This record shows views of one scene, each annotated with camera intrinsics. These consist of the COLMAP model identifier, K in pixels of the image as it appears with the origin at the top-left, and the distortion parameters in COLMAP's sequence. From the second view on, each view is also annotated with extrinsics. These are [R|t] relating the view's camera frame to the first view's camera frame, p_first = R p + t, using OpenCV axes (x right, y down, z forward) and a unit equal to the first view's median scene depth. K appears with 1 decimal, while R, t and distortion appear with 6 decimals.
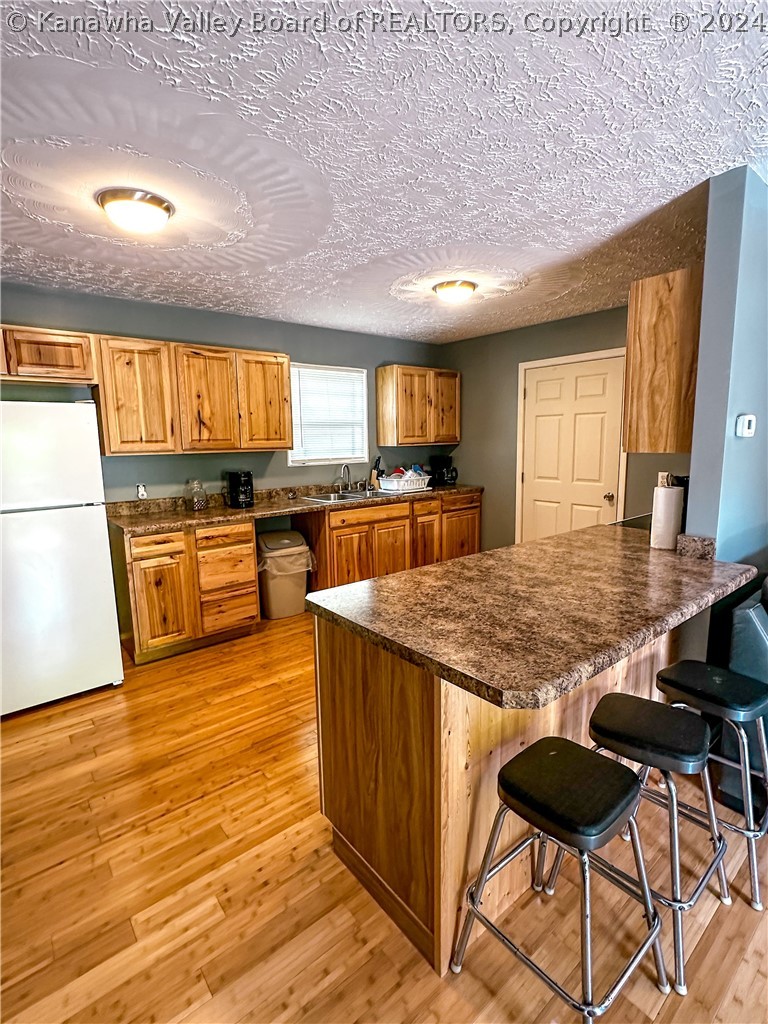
lens RADIAL K [[491.2, 0, 384.4], [0, 491.2, 513.0], [0, 0, 1]] dist [-0.000866, 0.000565]
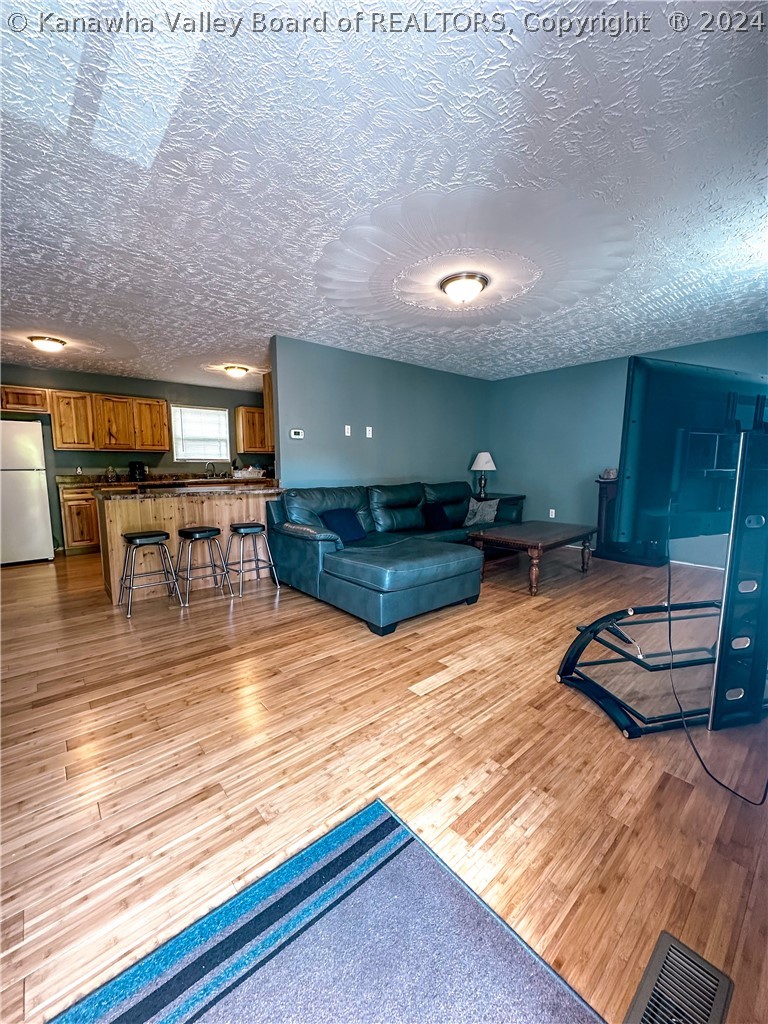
lens RADIAL K [[406.8, 0, 384.7], [0, 406.8, 511.1], [0, 0, 1]] dist [-0.001081, -0.000176]
pose [[0.999731, 0.004354, 0.022797, 0.676822], [-0.003284, 0.998901, -0.046759, 0.188579], [-0.022975, 0.046672, 0.998646, -0.609443]]
